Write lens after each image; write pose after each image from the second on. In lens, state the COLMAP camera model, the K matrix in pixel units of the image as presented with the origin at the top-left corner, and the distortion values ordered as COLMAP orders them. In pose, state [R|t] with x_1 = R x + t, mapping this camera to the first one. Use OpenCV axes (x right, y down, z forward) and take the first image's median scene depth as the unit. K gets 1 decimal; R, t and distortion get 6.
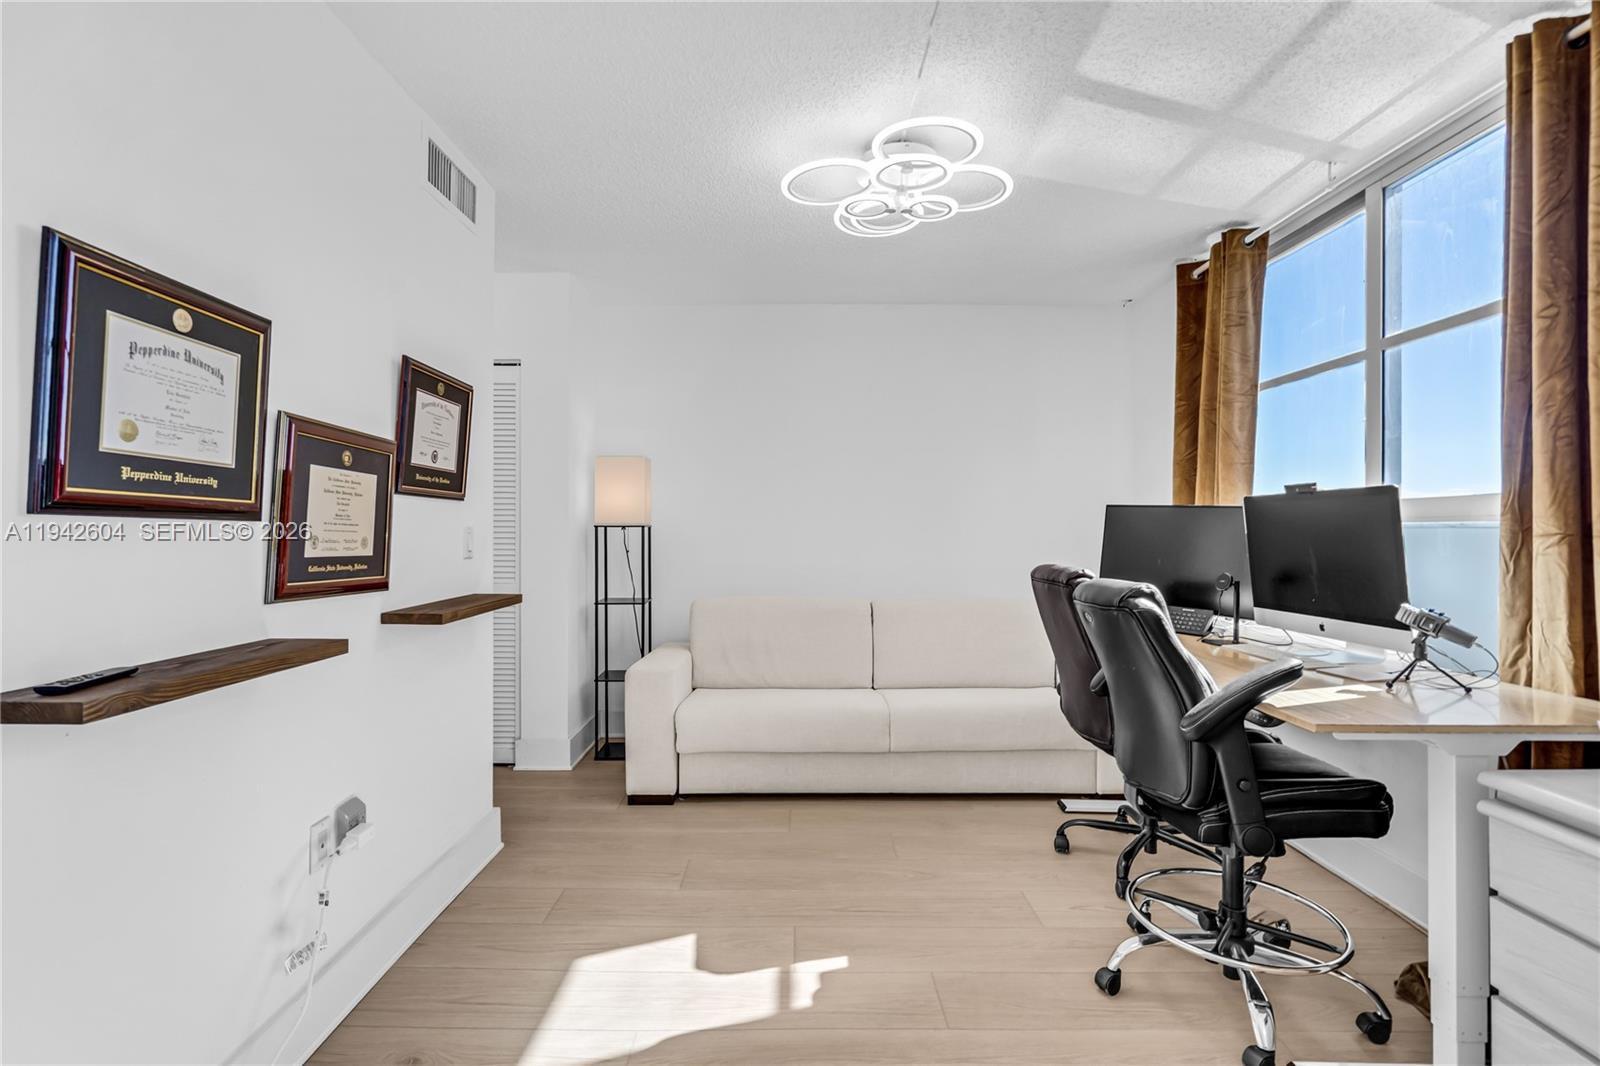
lens RADIAL K [[740.0, 0, 794.7], [0, 740.0, 540.5], [0, 0, 1]] dist [-0.000913, -0.000154]
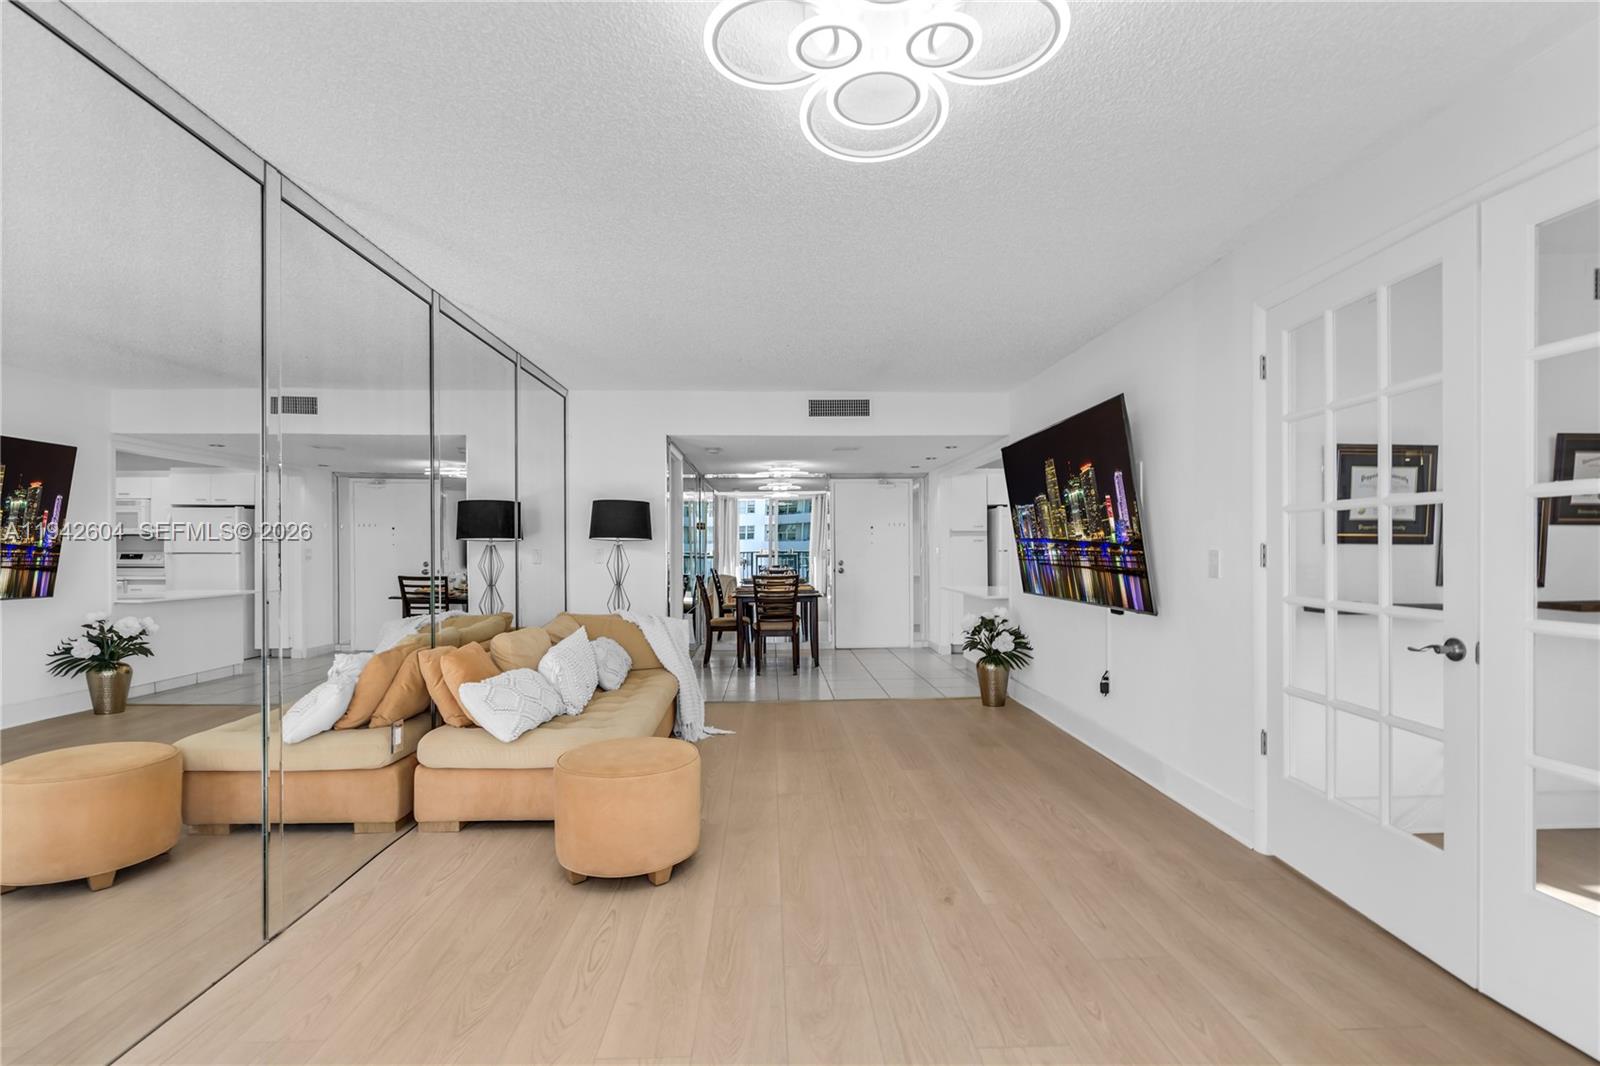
lens RADIAL K [[751.4, 0, 765.4], [0, 751.4, 526.0], [0, 0, 1]] dist [0.001206, -0.000130]
pose [[0.030518, -0.043175, -0.998601, 1.073687], [-0.008032, 0.999024, -0.043438, 0.018957], [0.999502, 0.009347, 0.030142, -0.744884]]
